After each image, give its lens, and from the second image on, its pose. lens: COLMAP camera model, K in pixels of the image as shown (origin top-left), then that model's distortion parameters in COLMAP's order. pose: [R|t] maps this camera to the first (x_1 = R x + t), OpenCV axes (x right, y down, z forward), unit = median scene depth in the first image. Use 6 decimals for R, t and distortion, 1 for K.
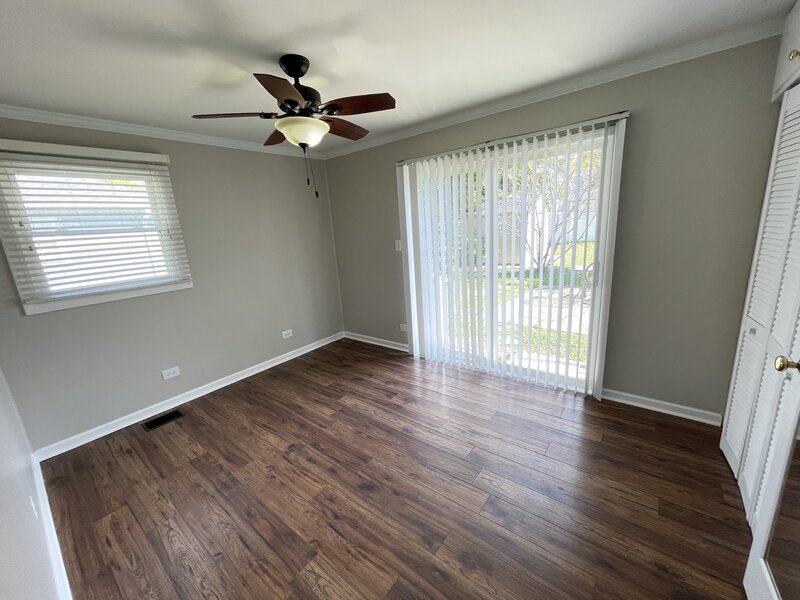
lens RADIAL K [[323.3, 0, 399.5], [0, 323.3, 301.0], [0, 0, 1]] dist [0.003602, 0.000466]
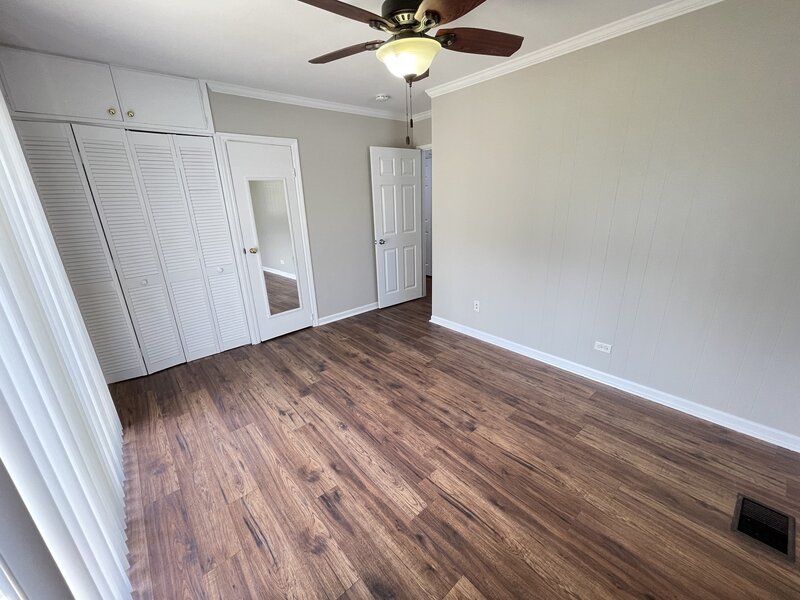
lens RADIAL K [[323.3, 0, 399.6], [0, 323.3, 300.9], [0, 0, 1]] dist [0.003602, 0.000466]
pose [[-0.977052, 0.038859, 0.209428, -0.341288], [0.142449, 0.850202, 0.506818, -0.334393], [-0.158362, 0.525020, -0.836227, 1.602577]]
